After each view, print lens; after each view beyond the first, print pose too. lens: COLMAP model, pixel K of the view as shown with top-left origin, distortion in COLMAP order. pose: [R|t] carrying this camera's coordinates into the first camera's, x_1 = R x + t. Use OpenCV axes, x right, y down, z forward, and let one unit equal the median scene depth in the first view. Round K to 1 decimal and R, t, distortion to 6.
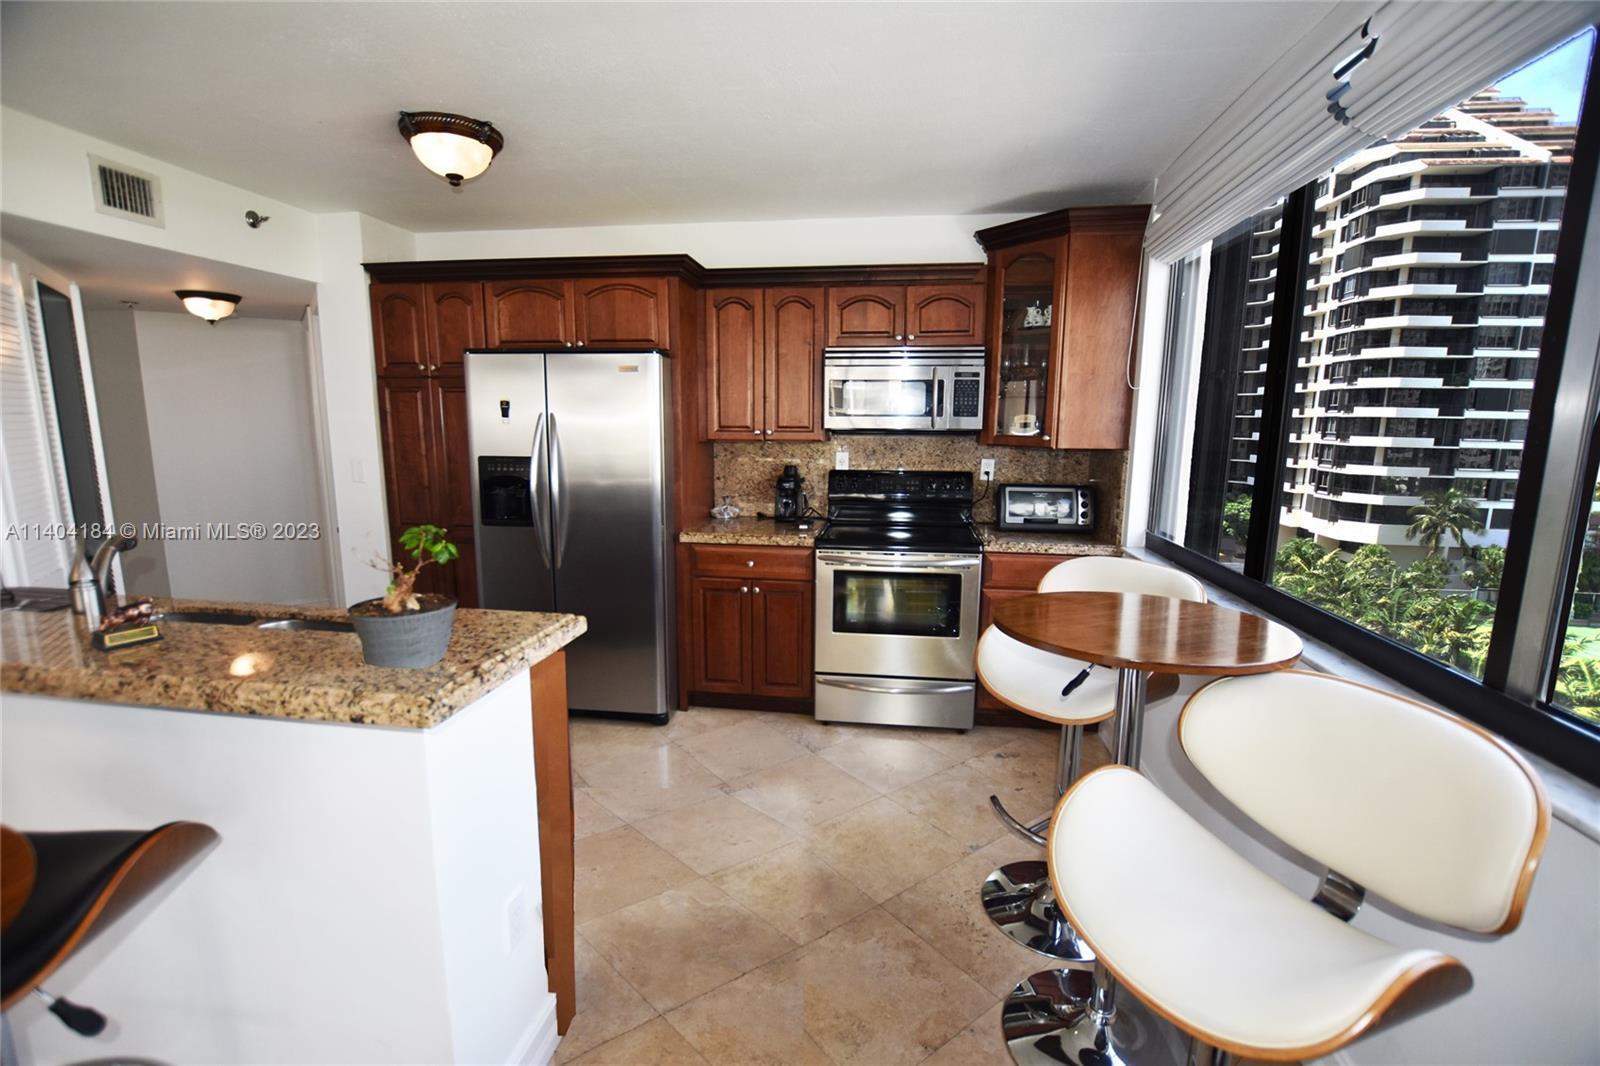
lens RADIAL K [[707.7, 0, 806.8], [0, 707.7, 539.8], [0, 0, 1]] dist [-0.038437, 0.007705]
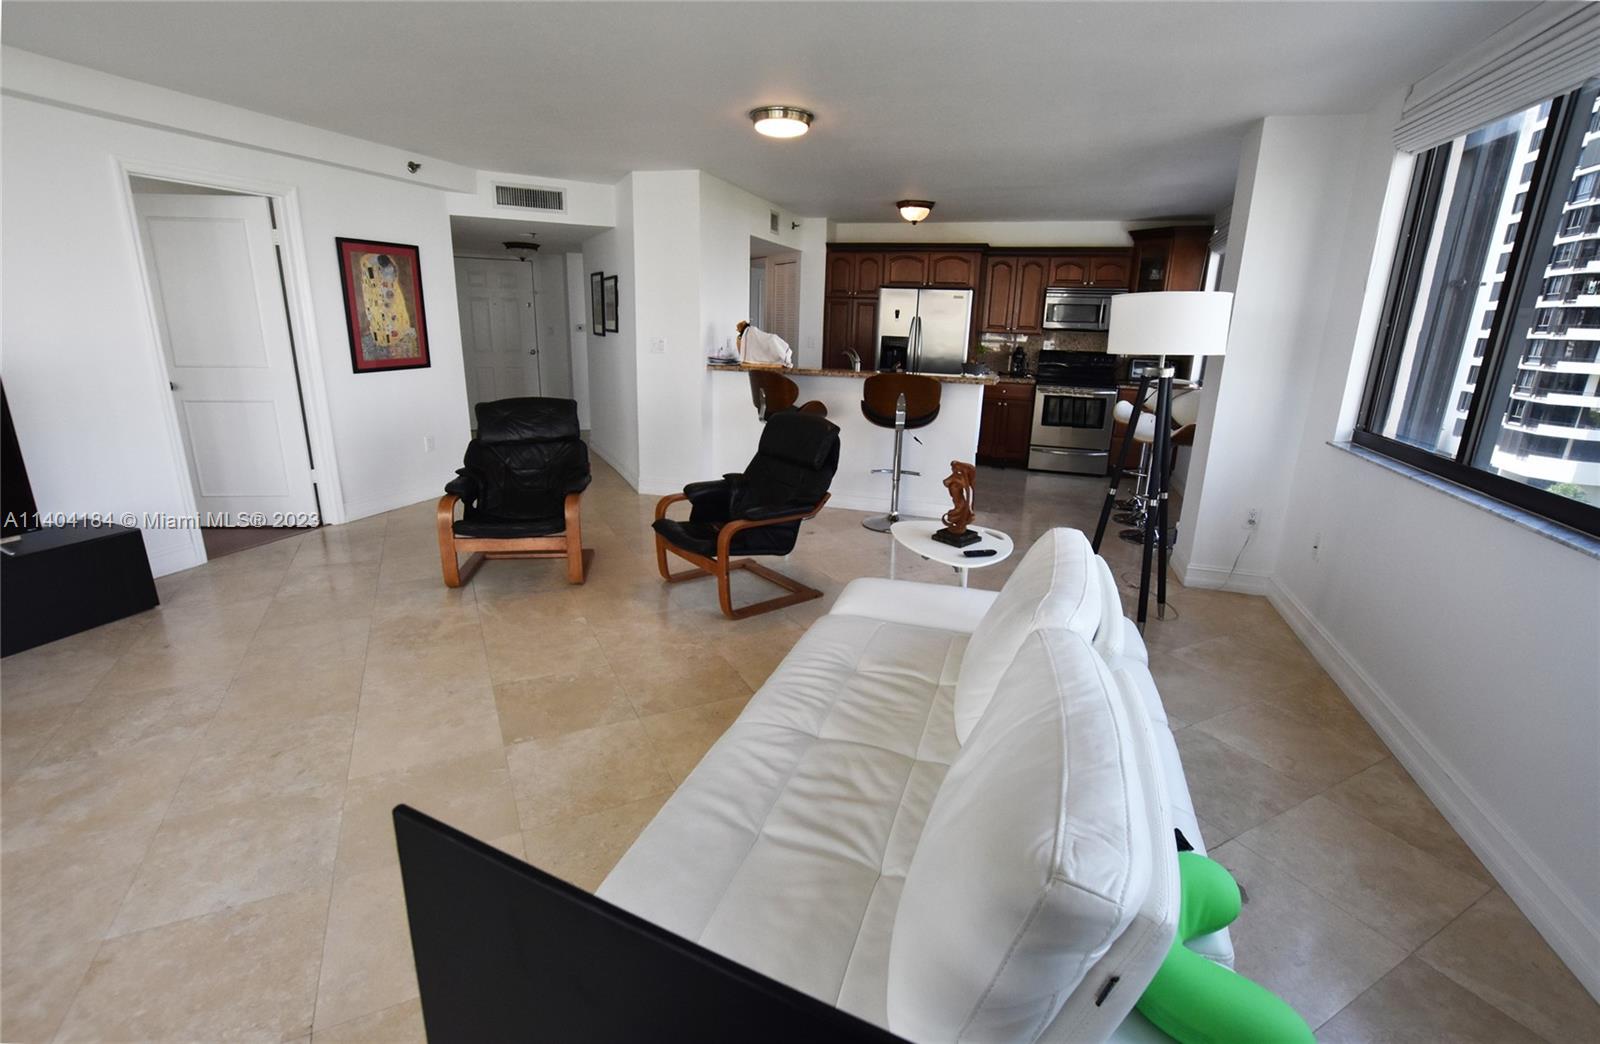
lens RADIAL K [[720.3, 0, 807.3], [0, 720.3, 527.8], [0, 0, 1]] dist [-0.027382, 0.000175]
pose [[0.985434, 0.064582, -0.157316, -0.284617], [-0.047603, 0.992857, 0.109405, 0.223551], [0.163258, -0.100323, 0.981469, -1.210878]]
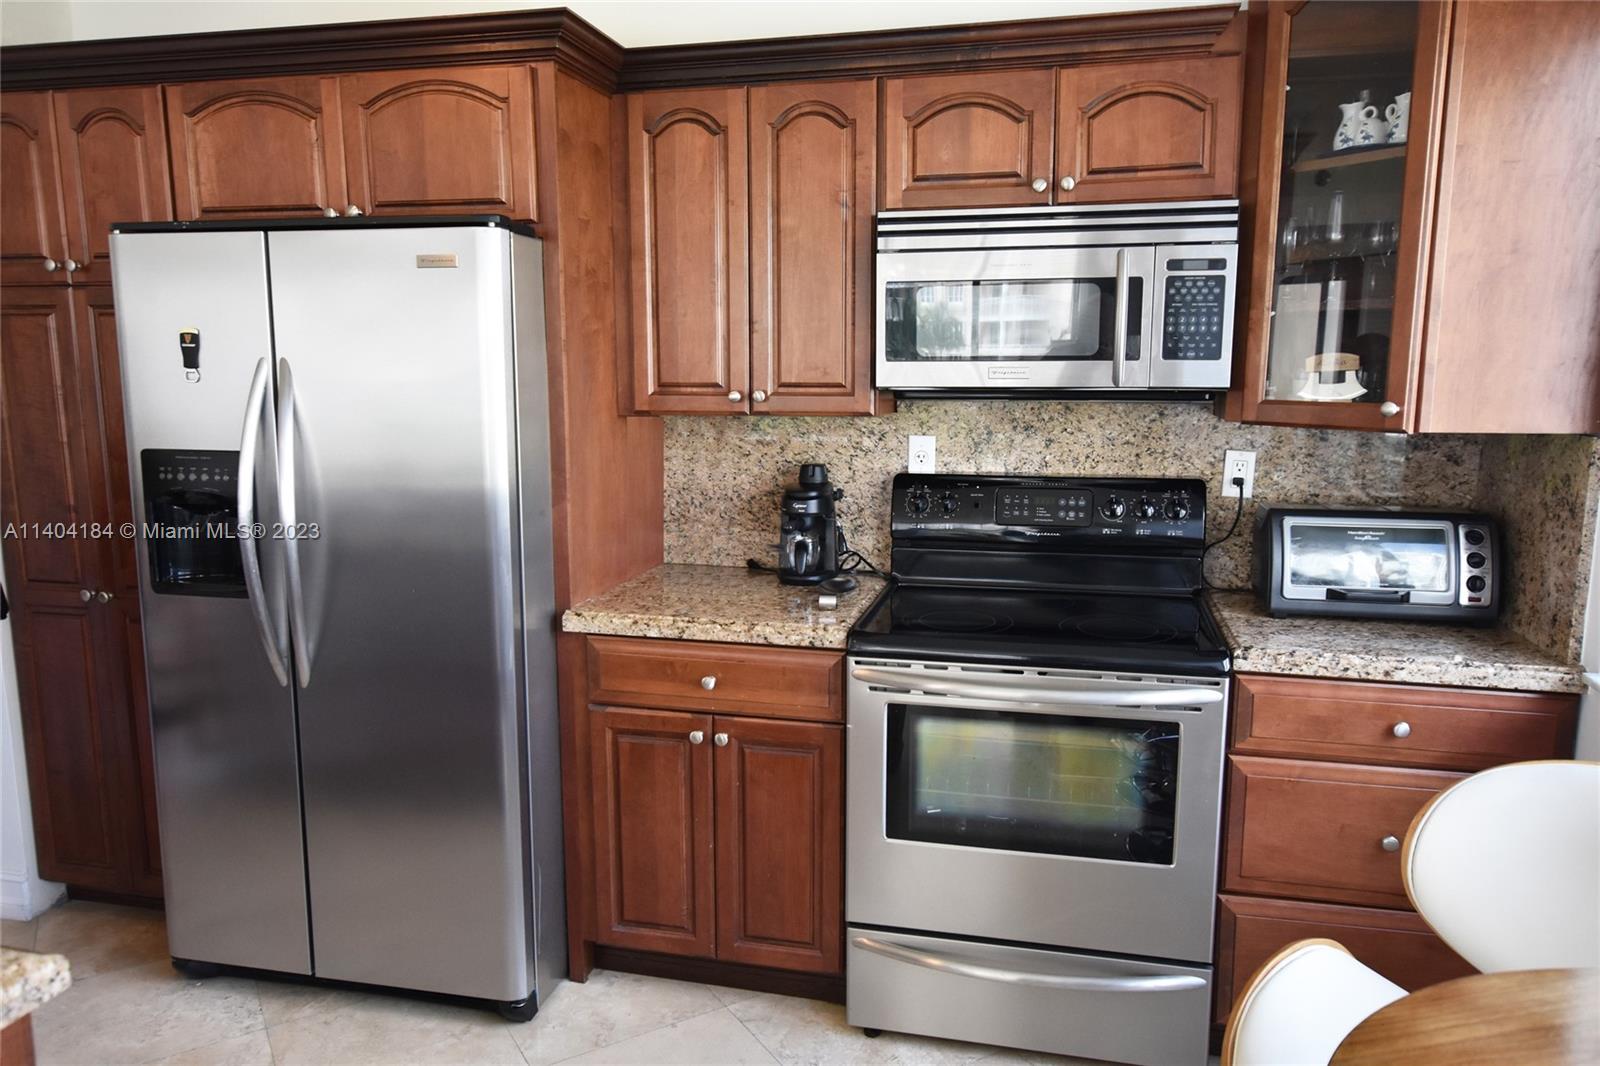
lens RADIAL K [[1137.8, 0, 801.4], [0, 1137.8, 543.7], [0, 0, 1]] dist [0.002564, 0.003755]
pose [[0.994662, 0.008377, -0.102850, 0.054379], [-0.009402, 0.999911, -0.009484, -0.048572], [0.102761, 0.010401, 0.994652, 0.258640]]
